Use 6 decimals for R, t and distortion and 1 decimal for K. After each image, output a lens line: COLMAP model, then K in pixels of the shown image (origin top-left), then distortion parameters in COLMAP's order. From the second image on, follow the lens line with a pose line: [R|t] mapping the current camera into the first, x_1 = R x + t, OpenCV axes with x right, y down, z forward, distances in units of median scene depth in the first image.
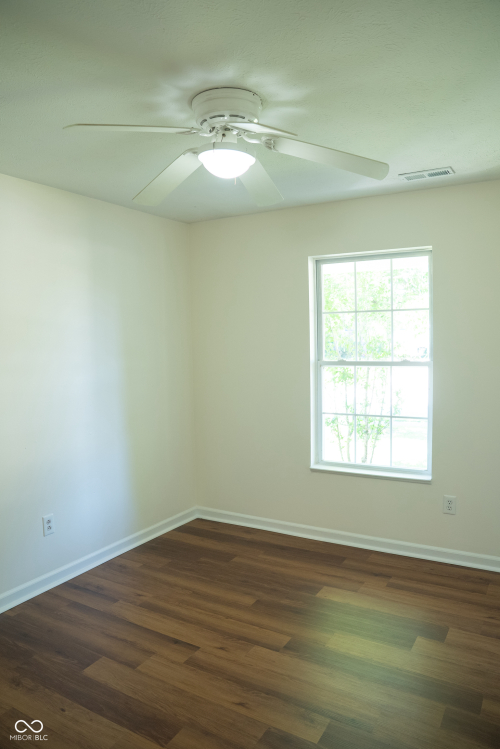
lens RADIAL K [[530.4, 0, 251.5], [0, 530.4, 375.4], [0, 0, 1]] dist [-0.049163, 0.009548]
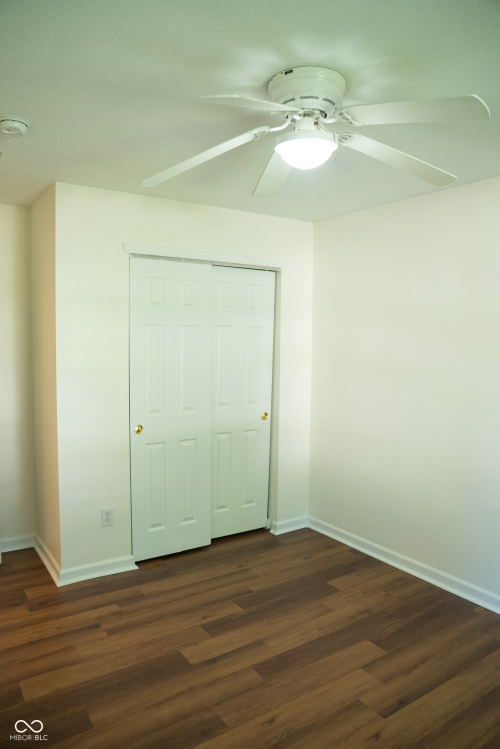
lens RADIAL K [[530.4, 0, 252.5], [0, 530.4, 379.8], [0, 0, 1]] dist [-0.049163, 0.009548]
pose [[-0.449306, 0.076763, -0.890074, 0.763362], [-0.058095, 0.991682, 0.114852, -0.103149], [0.891487, 0.103312, -0.441109, 1.251140]]
